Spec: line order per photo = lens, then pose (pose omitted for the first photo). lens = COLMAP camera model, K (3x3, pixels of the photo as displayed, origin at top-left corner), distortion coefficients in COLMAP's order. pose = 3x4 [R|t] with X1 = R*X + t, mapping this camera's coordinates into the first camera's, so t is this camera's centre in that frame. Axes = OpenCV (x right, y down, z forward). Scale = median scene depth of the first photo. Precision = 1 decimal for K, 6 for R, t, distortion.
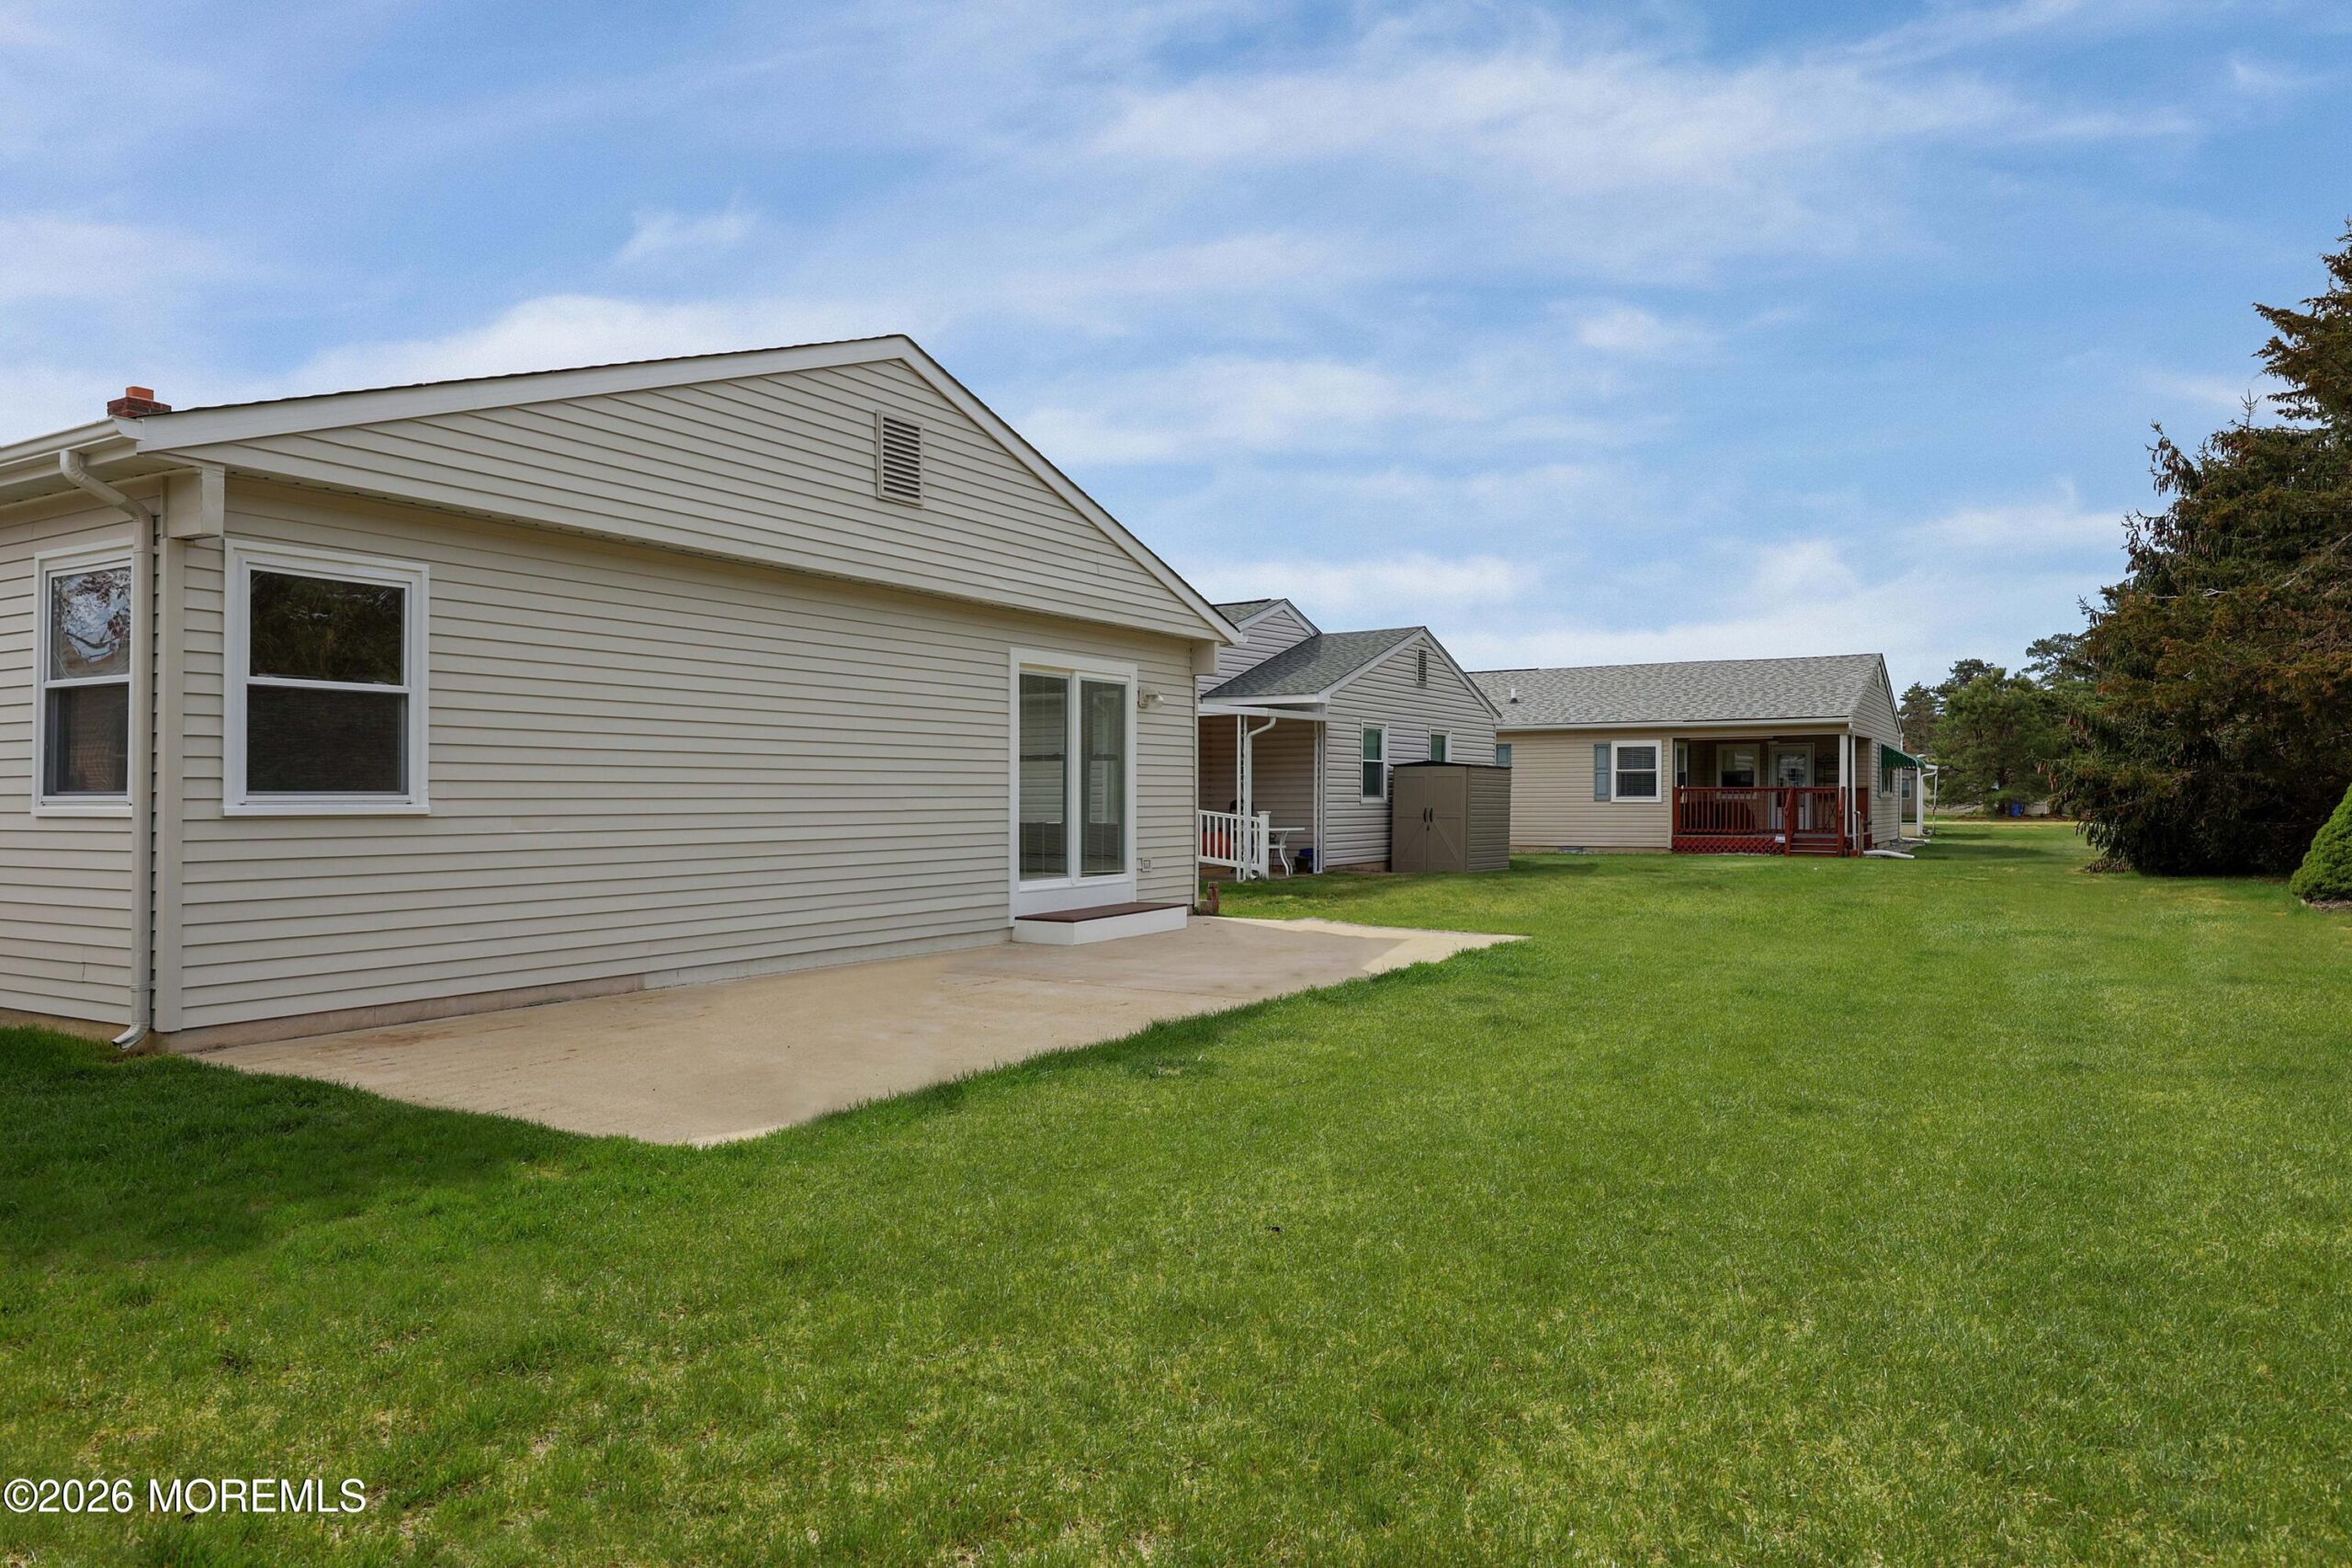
lens RADIAL K [[1510.4, 0, 1217.3], [0, 1510.4, 780.1], [0, 0, 1]] dist [-0.002564, 0.000338]
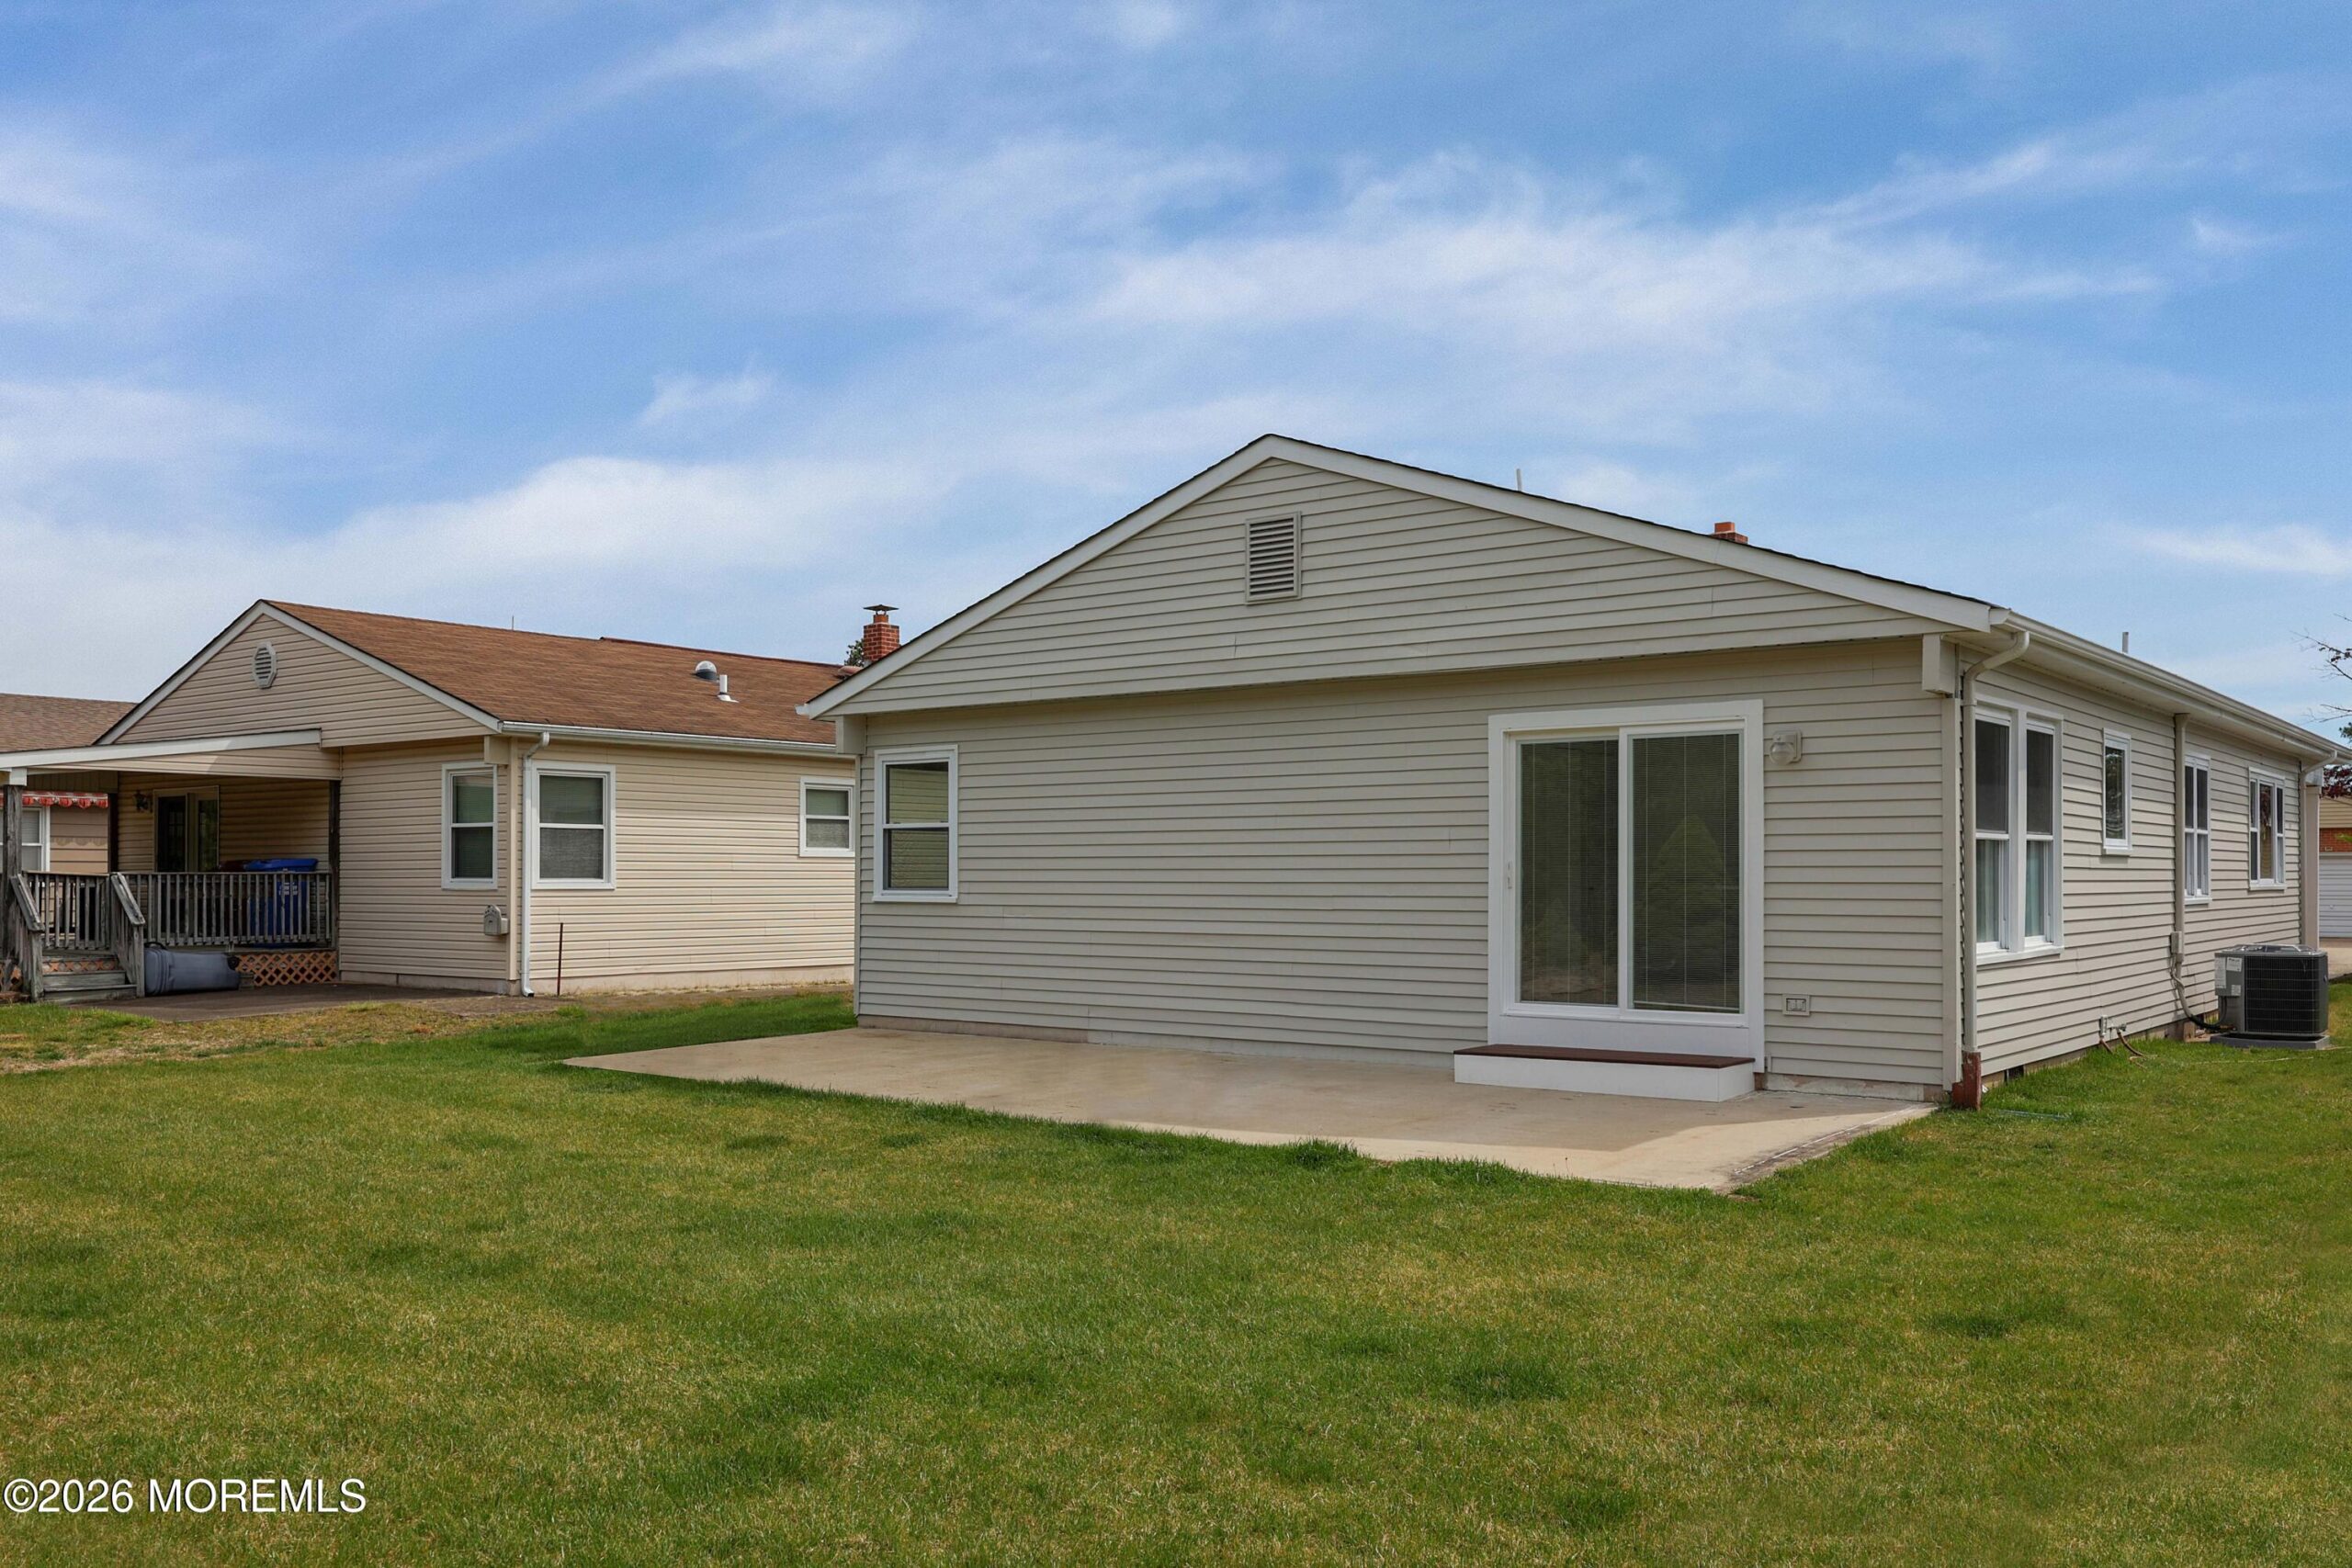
lens RADIAL K [[1905.2, 0, 1179.3], [0, 1905.2, 825.6], [0, 0, 1]] dist [0.012219, 0.003698]
pose [[-0.139357, -0.023008, -0.989975, 0.906075], [0.010574, 0.999638, -0.024721, -0.004002], [0.990186, -0.013914, -0.139064, 0.964811]]
